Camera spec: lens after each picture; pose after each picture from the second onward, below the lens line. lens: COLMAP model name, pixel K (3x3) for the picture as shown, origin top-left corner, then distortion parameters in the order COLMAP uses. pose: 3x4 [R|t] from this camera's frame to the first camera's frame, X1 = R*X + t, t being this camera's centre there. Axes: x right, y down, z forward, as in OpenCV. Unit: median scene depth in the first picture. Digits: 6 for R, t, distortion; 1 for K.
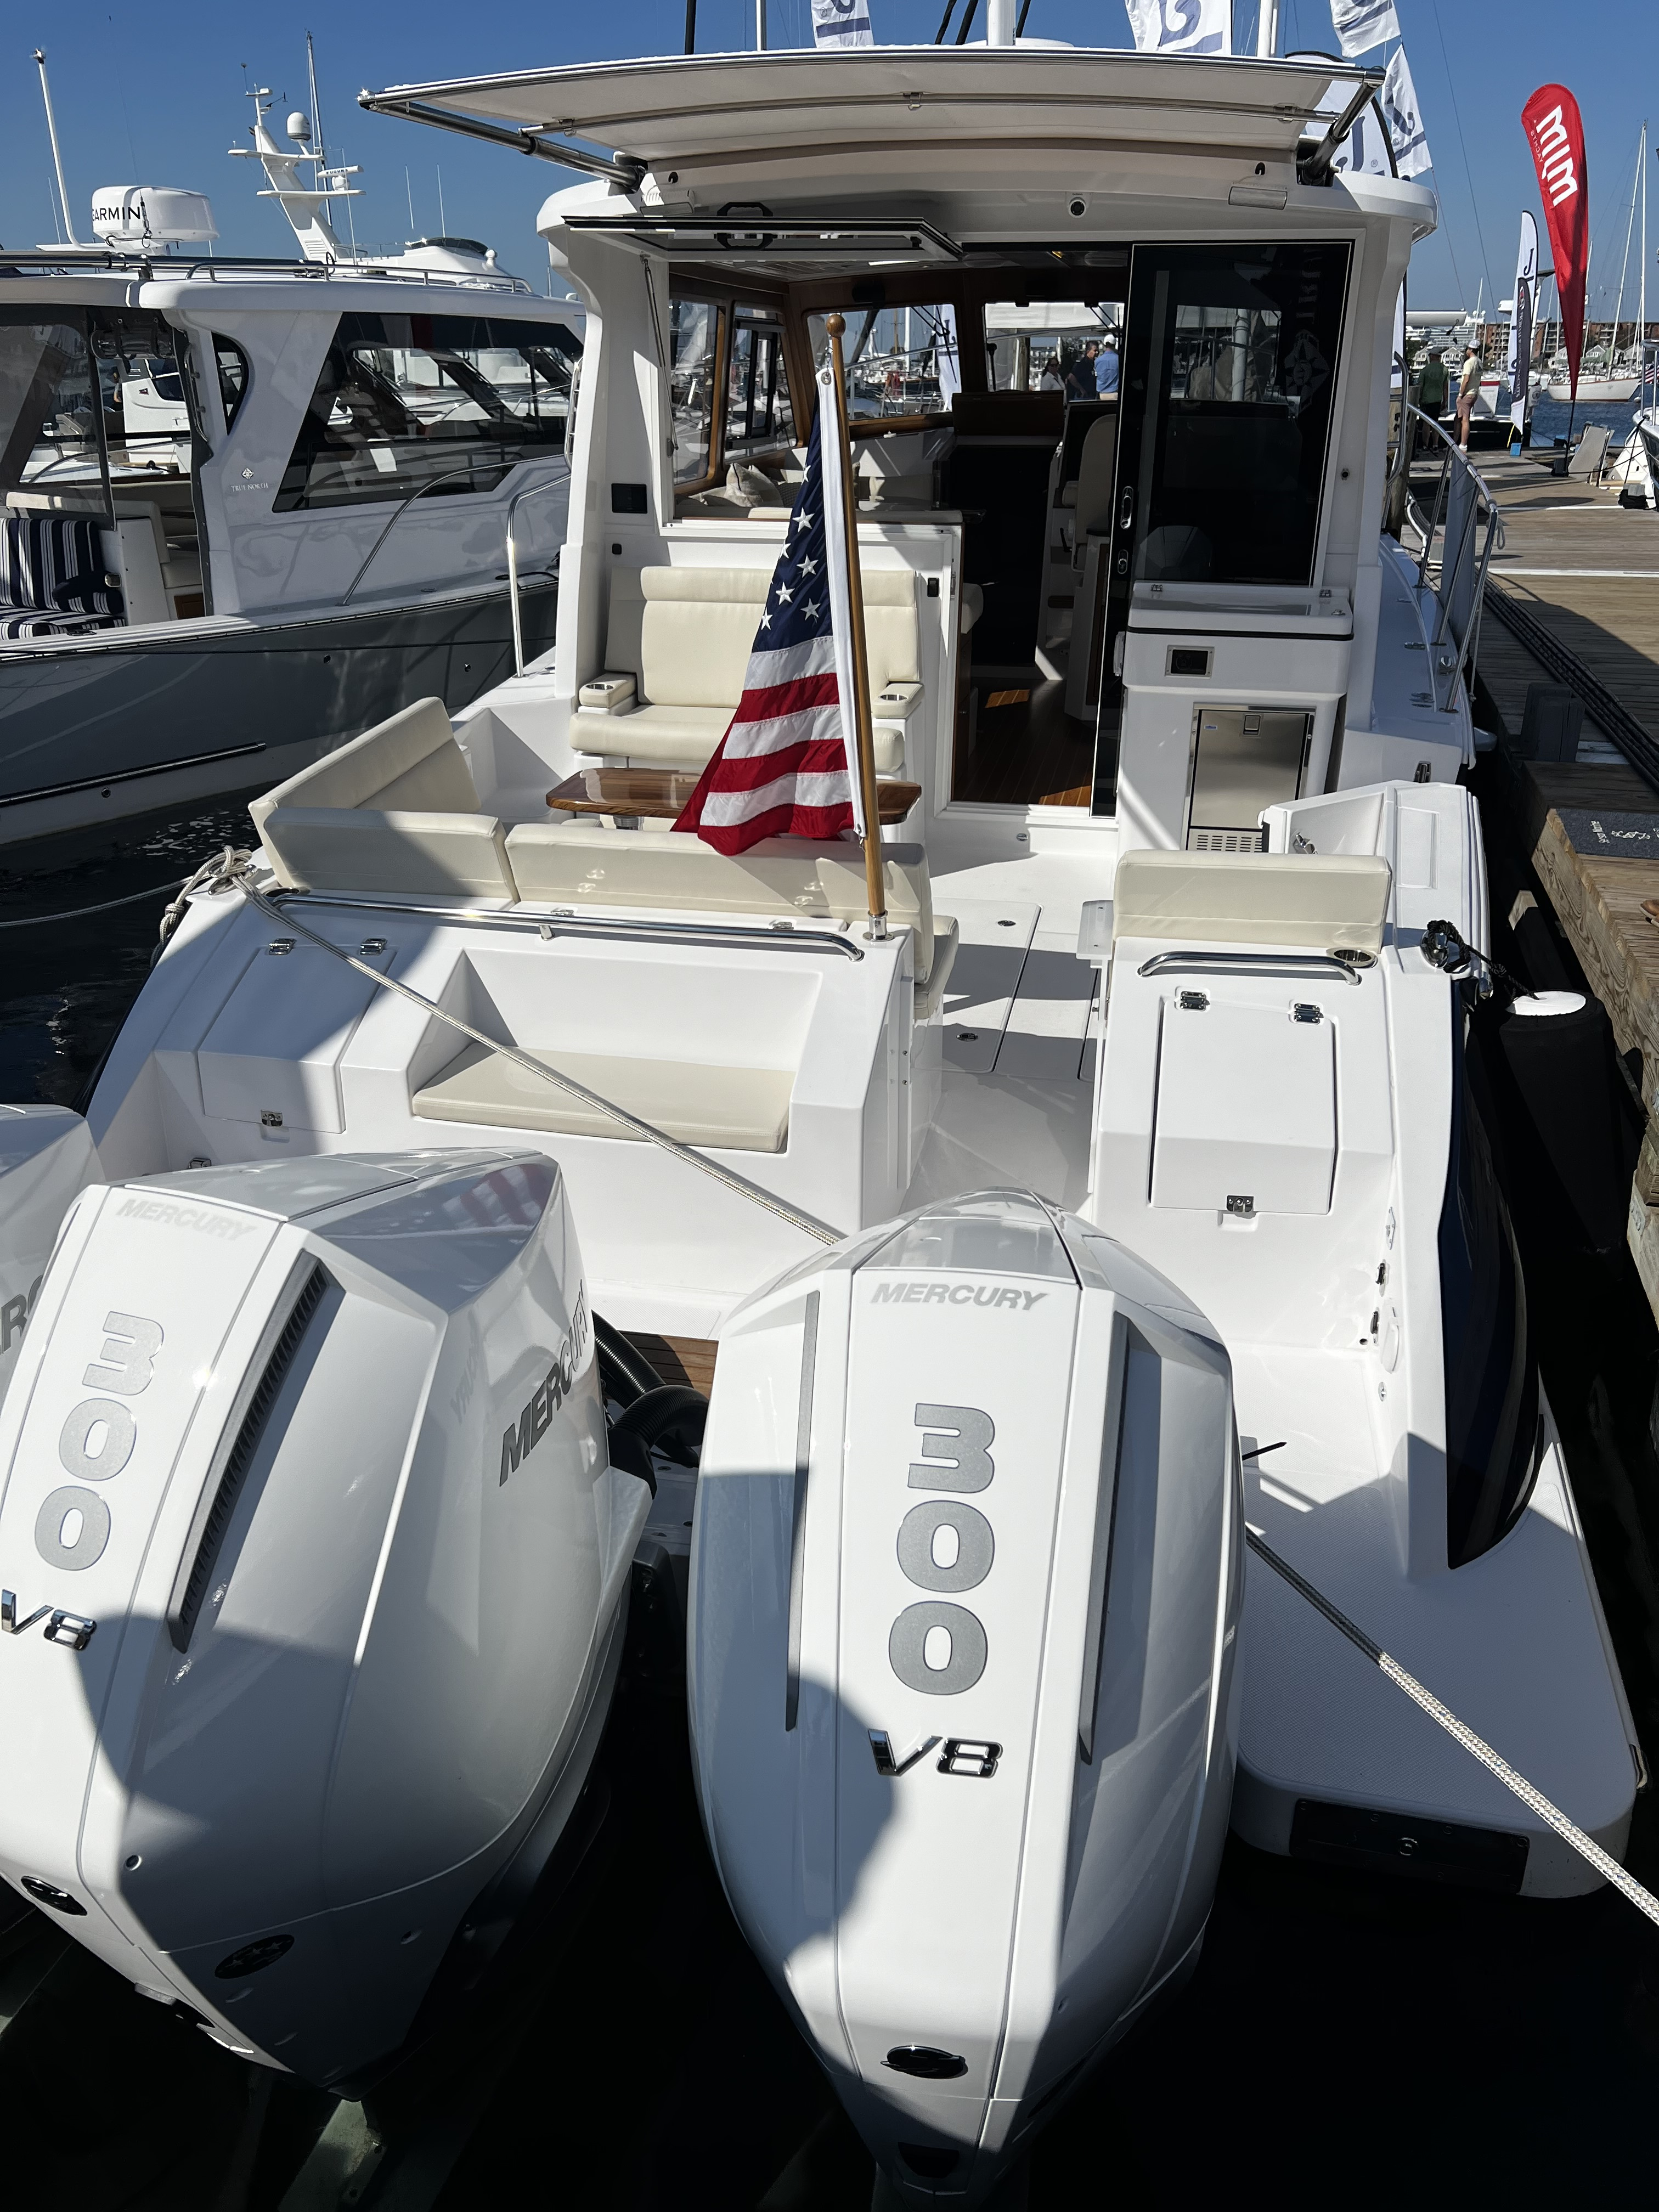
lens RADIAL K [[1652.2, 0, 841.6], [0, 1652.2, 1123.5], [0, 0, 1]] dist [0.038105, -0.048963]
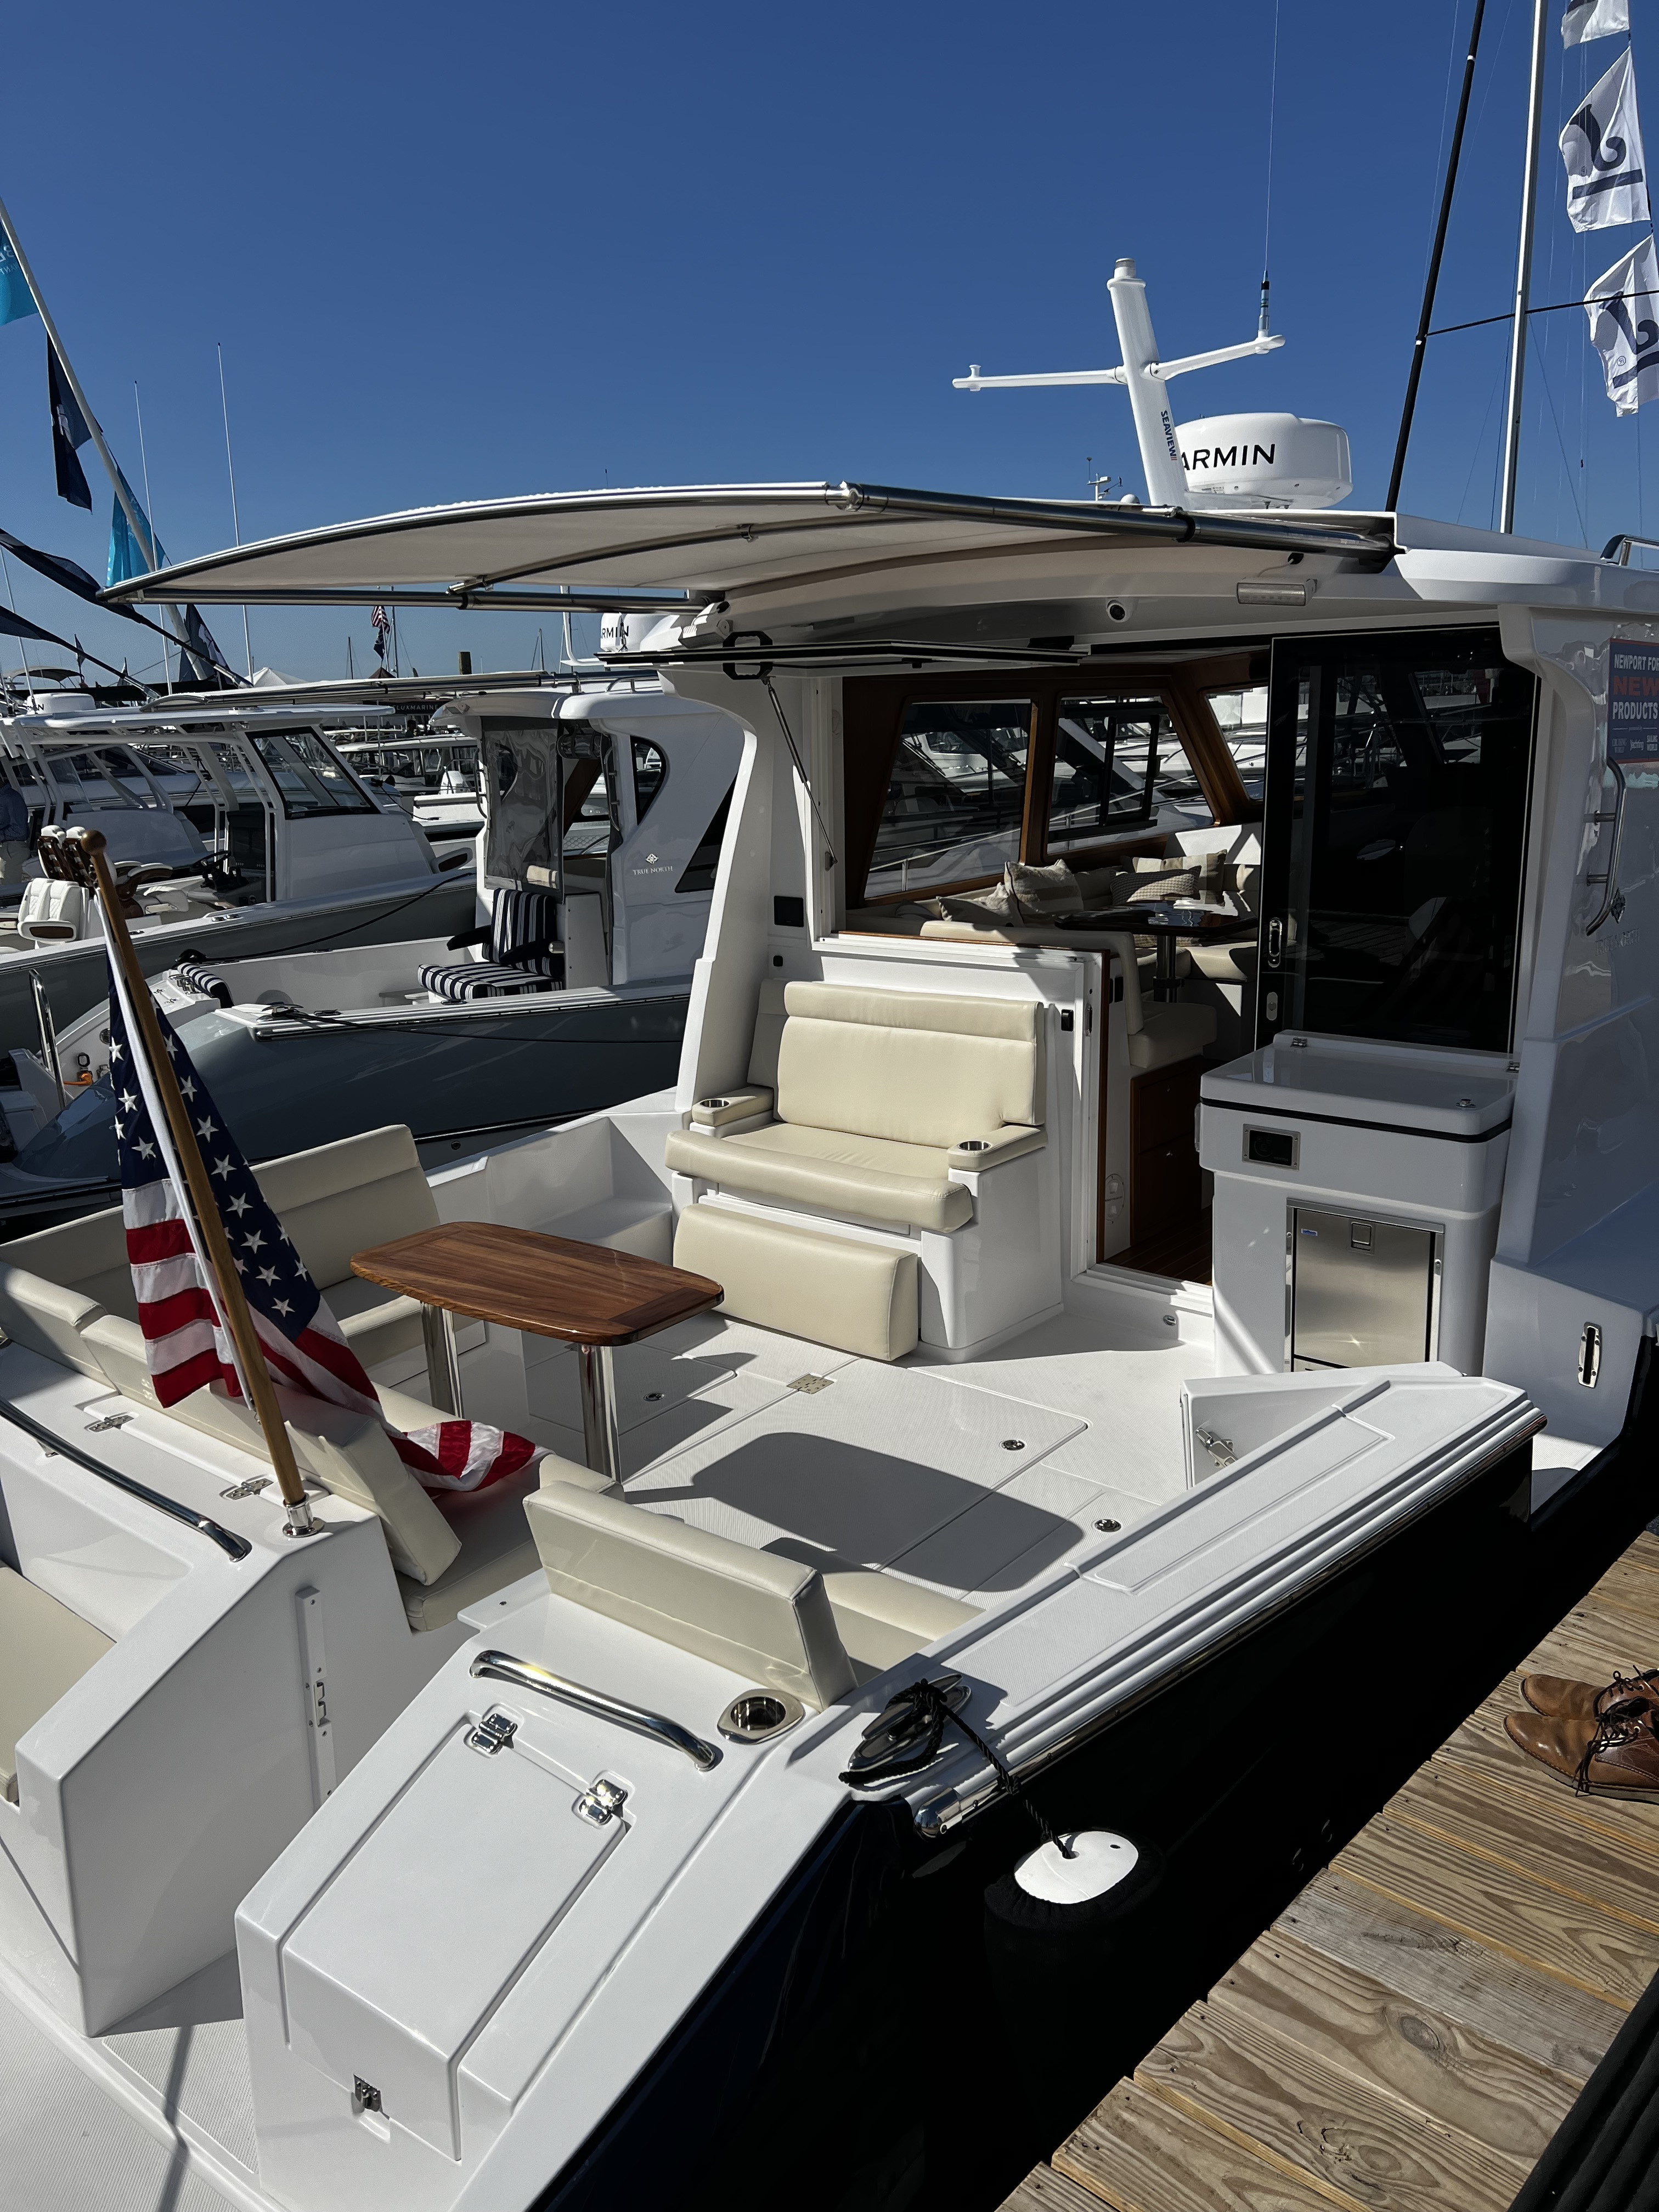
lens RADIAL K [[1652.2, 0, 822.0], [0, 1652.2, 1129.3], [0, 0, 1]] dist [0.038105, -0.048963]
pose [[0.879058, 0.085064, -0.469065, 0.476882], [-0.164628, 0.977586, -0.131240, -0.188946], [0.447388, 0.192589, 0.873358, 0.298205]]
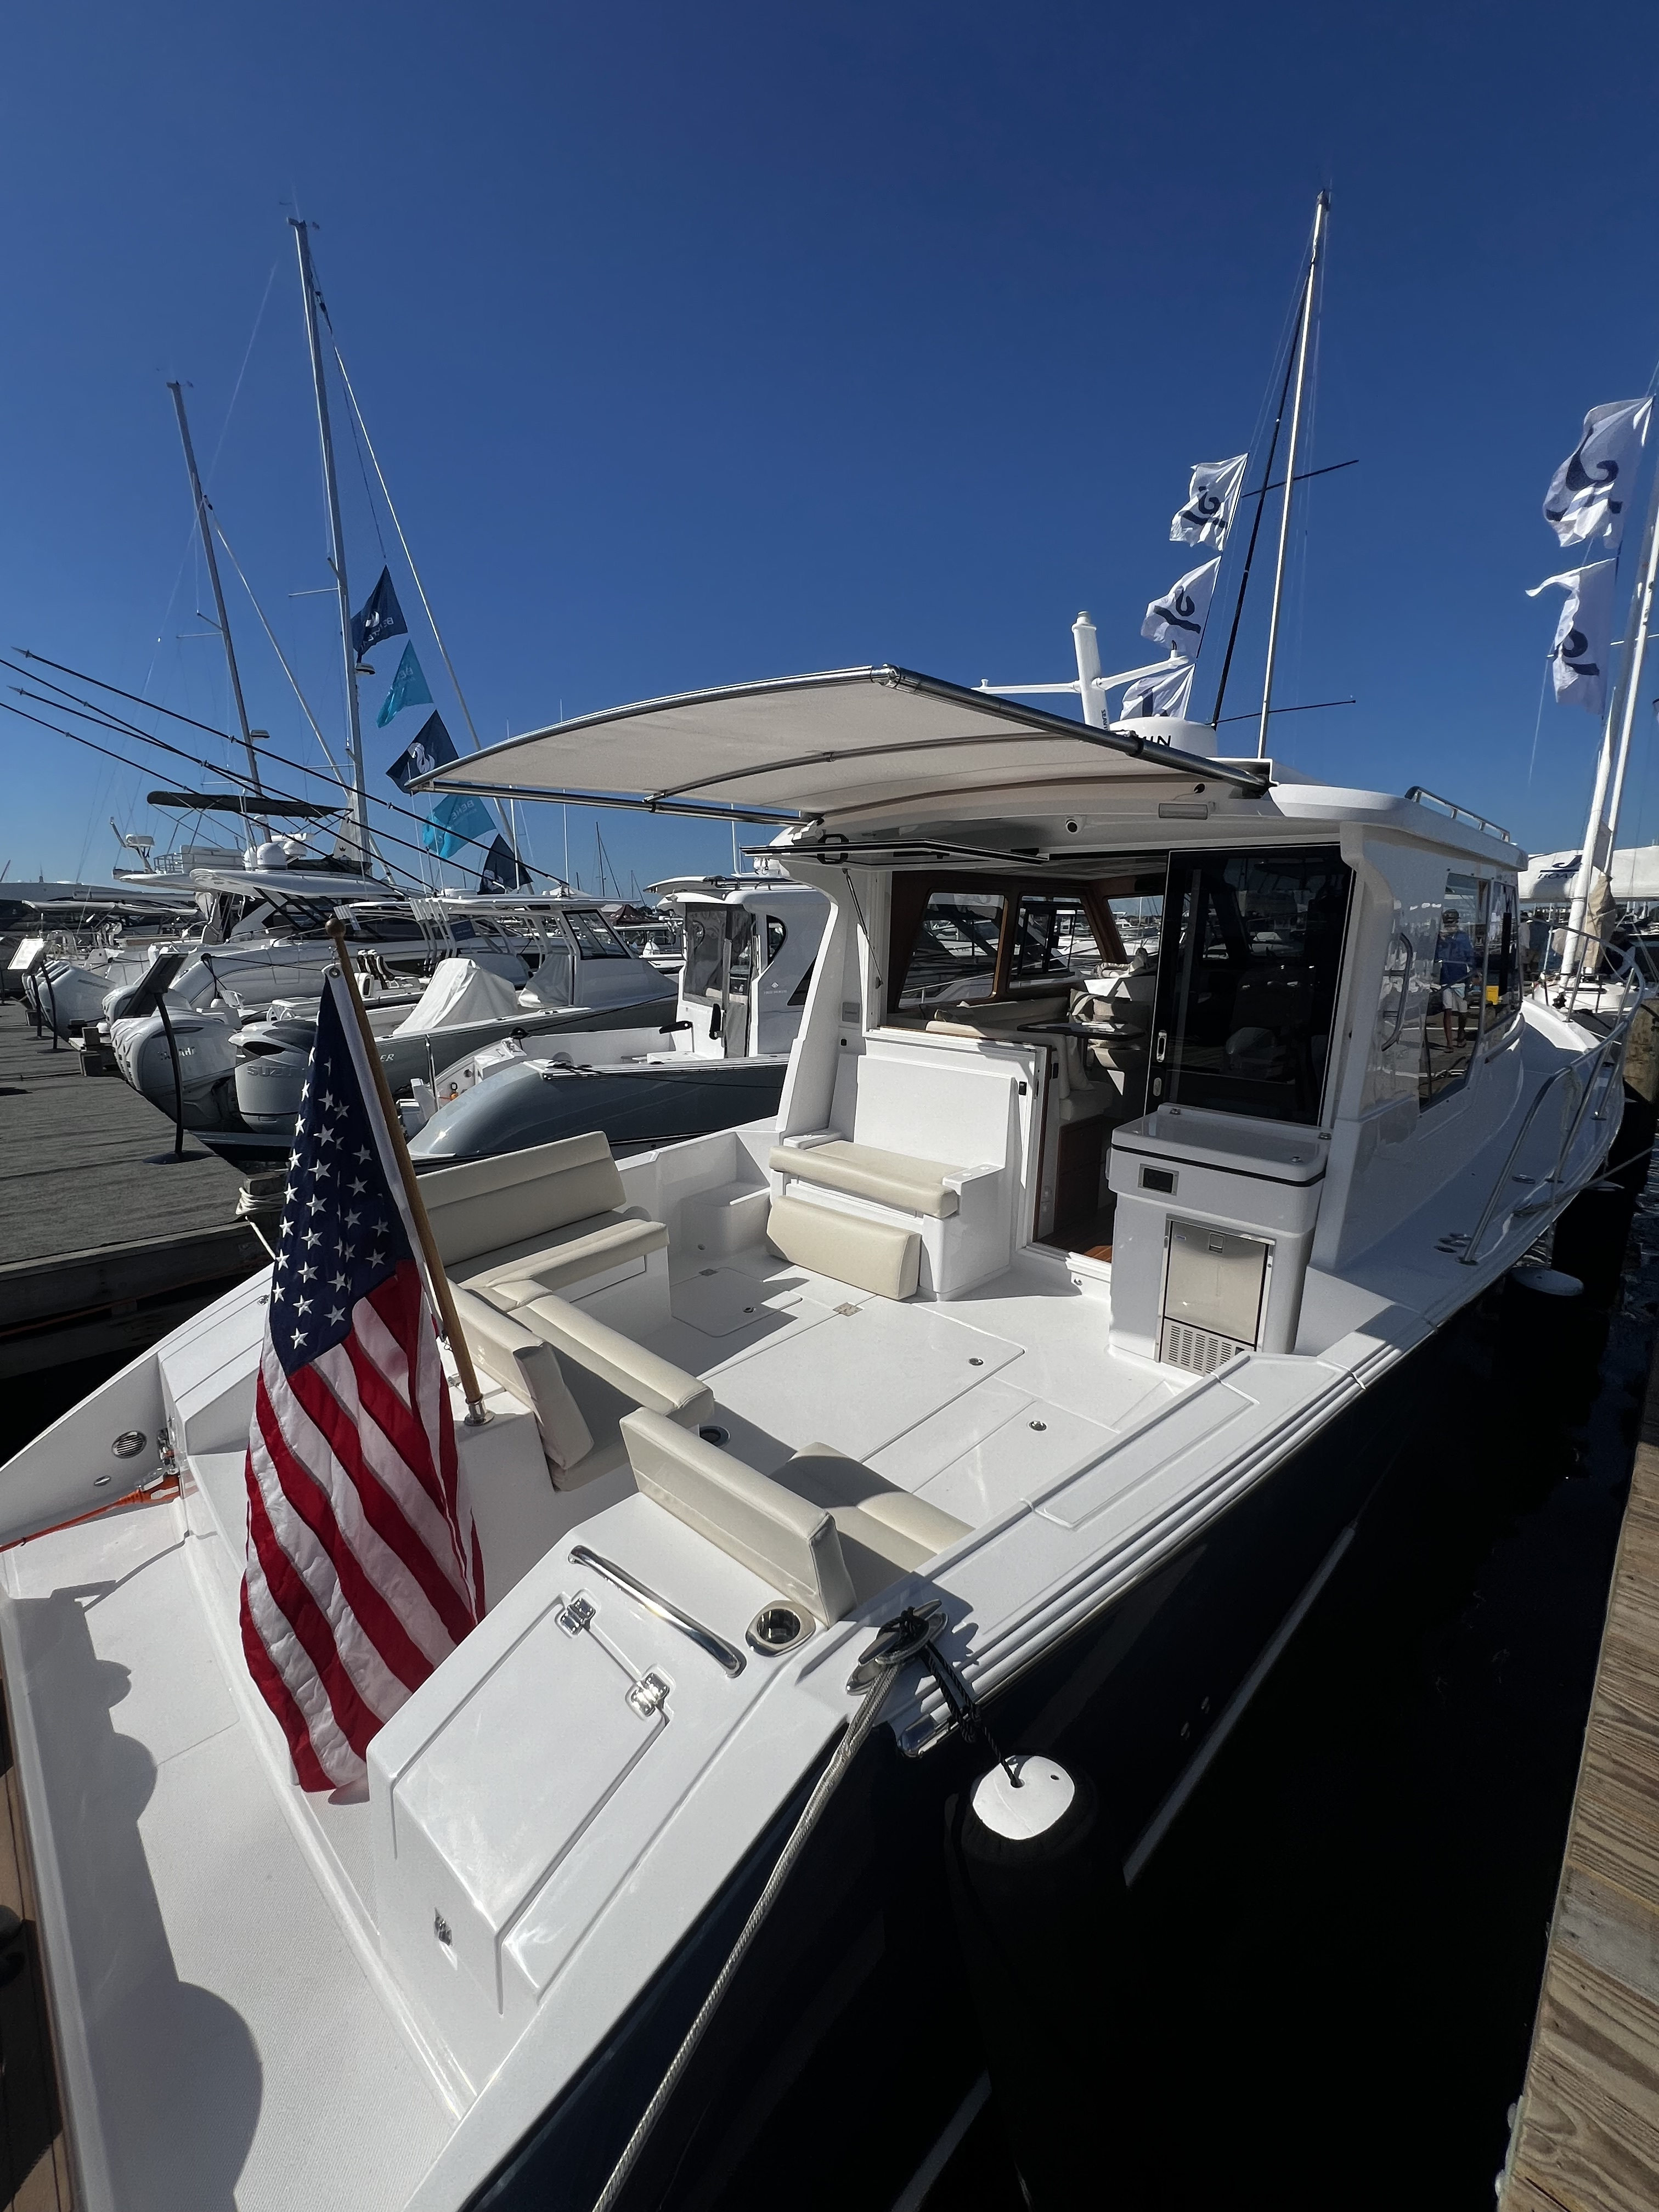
lens RADIAL K [[878.8, 0, 808.1], [0, 878.8, 1118.2], [0, 0, 1]] dist [-0.010927, 0.000326]
pose [[0.838463, 0.118879, -0.531834, 0.403048], [-0.226164, 0.963813, -0.141121, -0.221100], [0.495812, 0.238607, 0.835007, 0.443069]]
